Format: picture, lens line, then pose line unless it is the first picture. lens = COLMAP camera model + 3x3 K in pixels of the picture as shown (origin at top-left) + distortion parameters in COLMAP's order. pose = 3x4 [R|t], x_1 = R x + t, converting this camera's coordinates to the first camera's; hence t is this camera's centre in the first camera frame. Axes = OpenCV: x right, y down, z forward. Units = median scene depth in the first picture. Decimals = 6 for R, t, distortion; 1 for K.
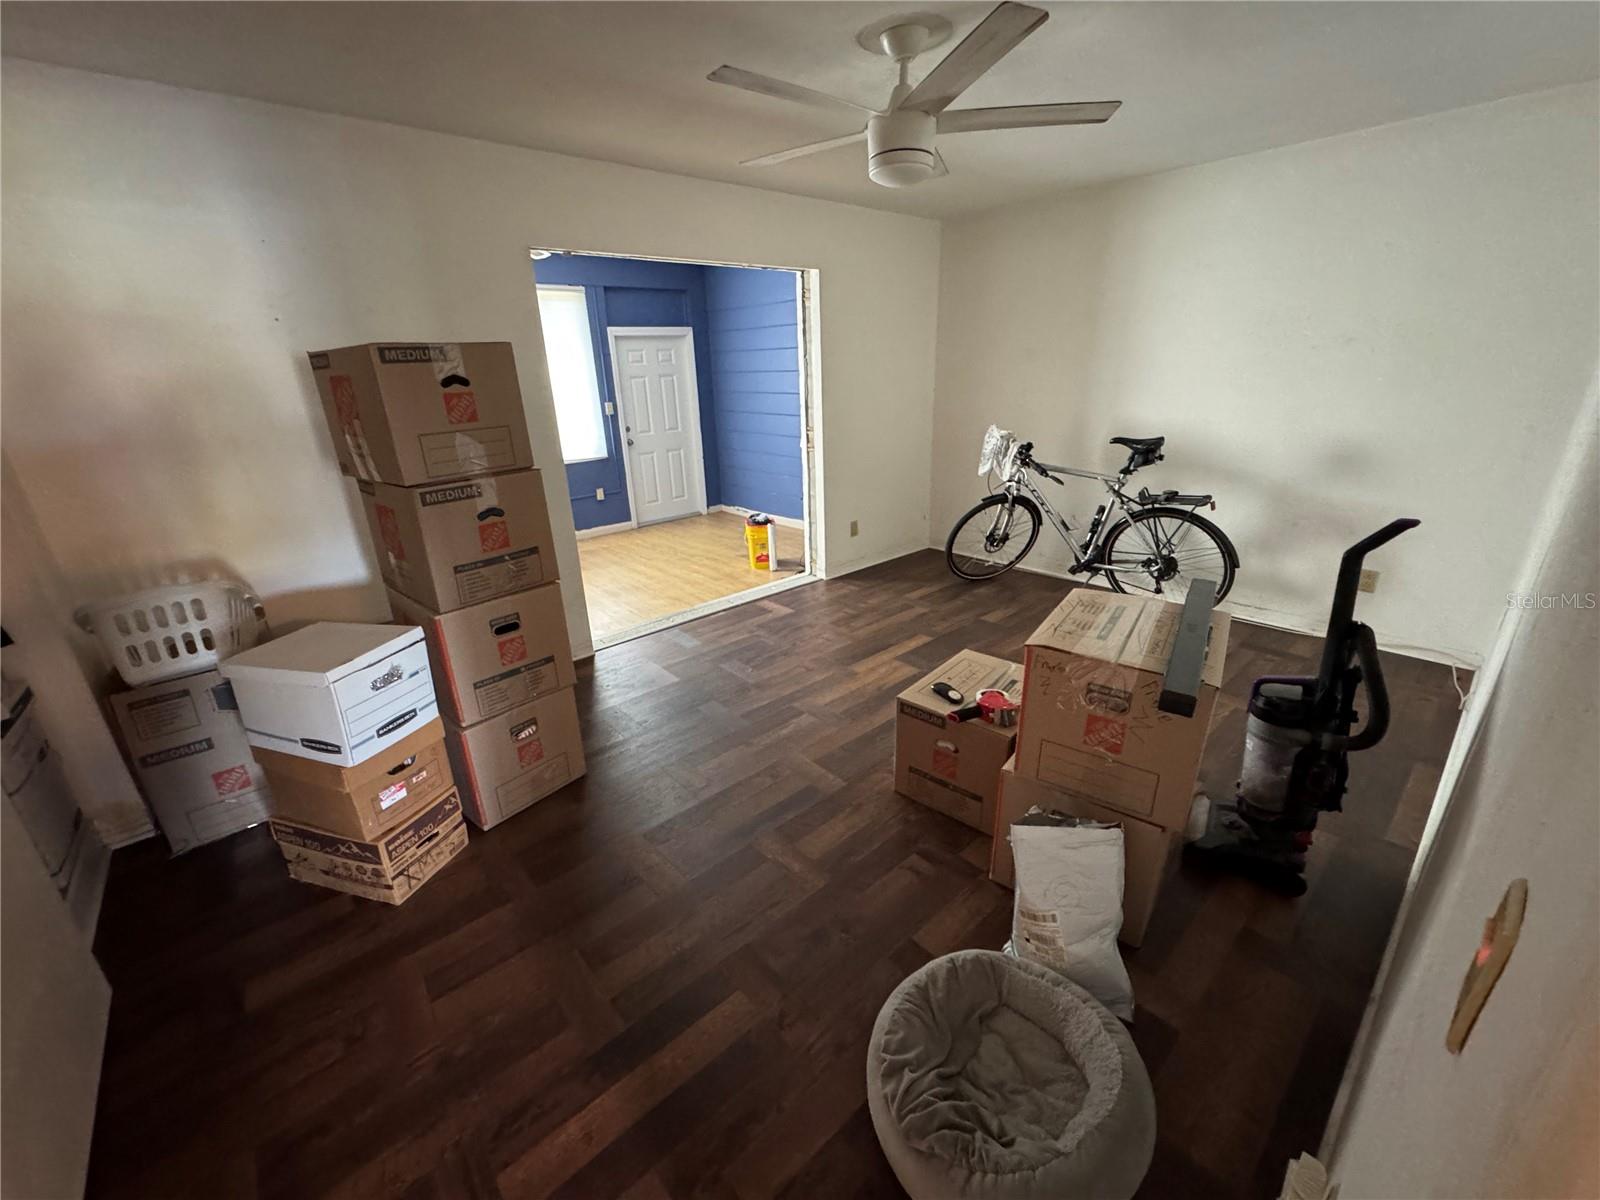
lens RADIAL K [[639.5, 0, 800.0], [0, 639.5, 600.0], [0, 0, 1]] dist [-0.000336, -0.000010]
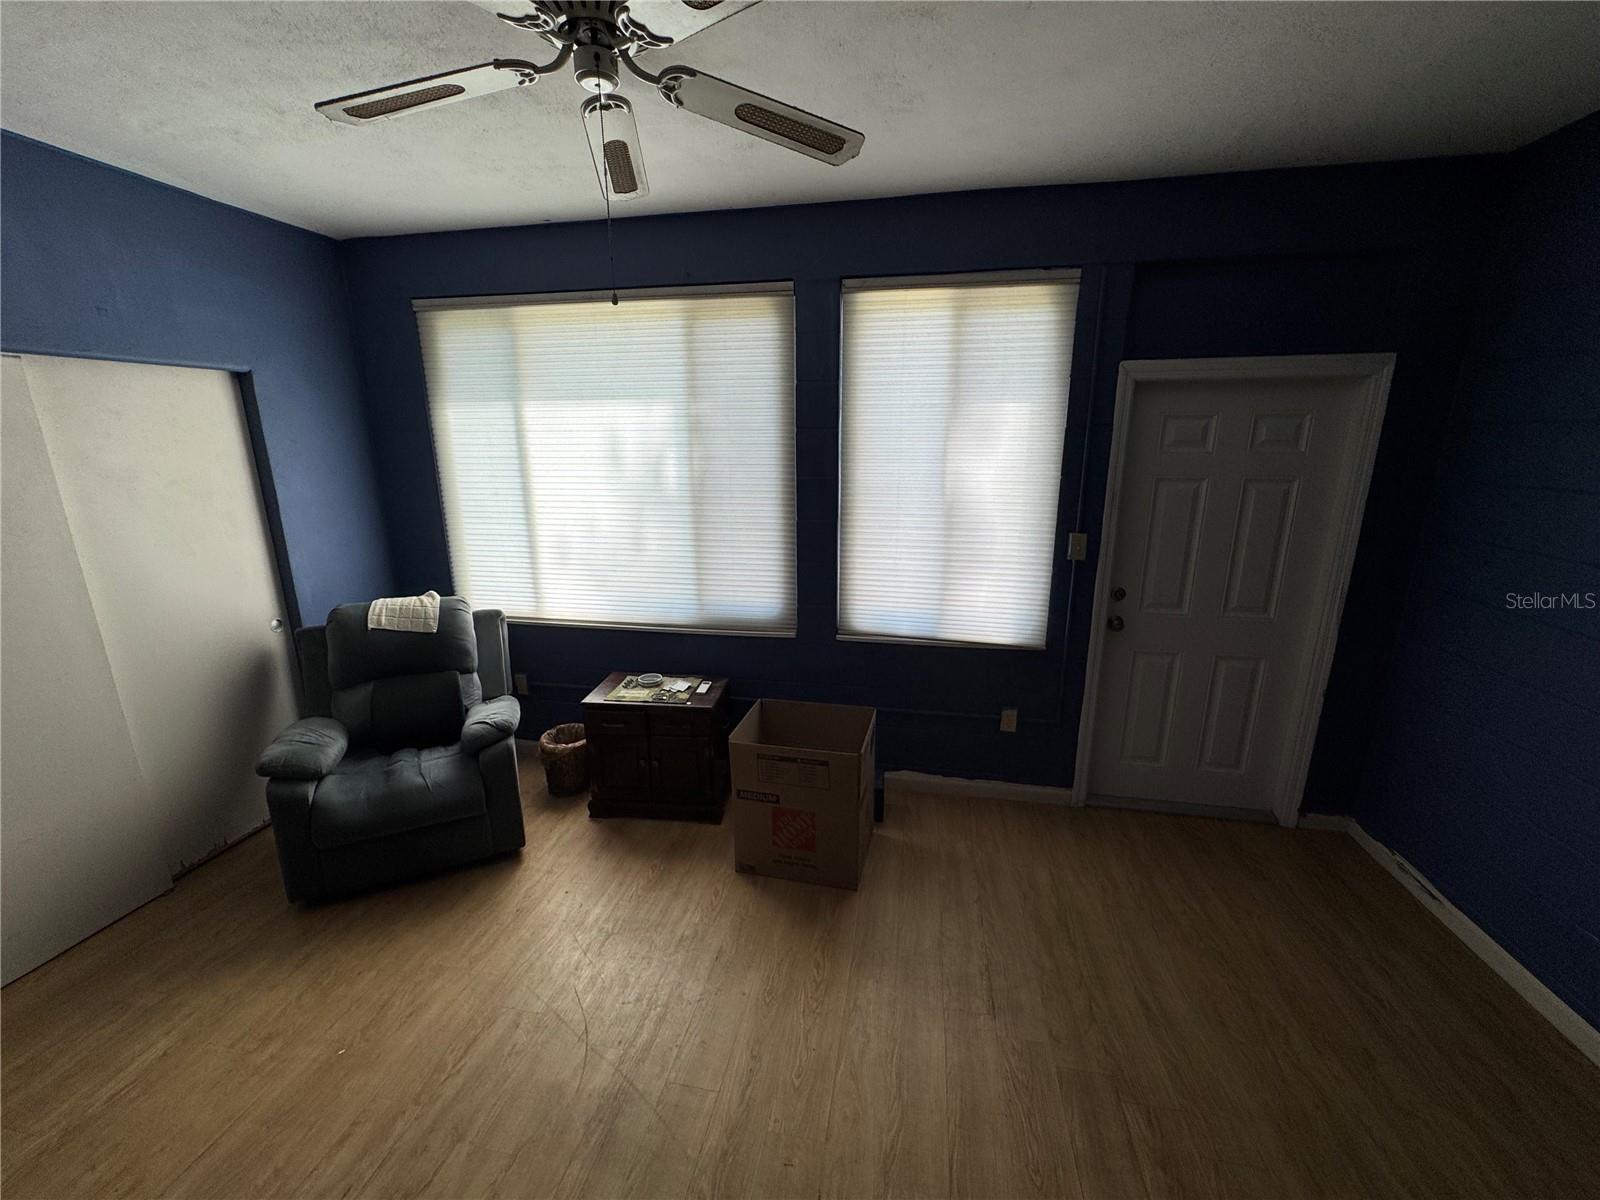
lens RADIAL K [[639.5, 0, 800.0], [0, 639.5, 600.0], [0, 0, 1]] dist [-0.000336, -0.000010]
pose [[0.620116, 0.221746, -0.752519, -0.078273], [-0.290691, 0.955889, 0.042128, -0.218163], [0.728666, 0.192626, 0.657222, 0.560071]]
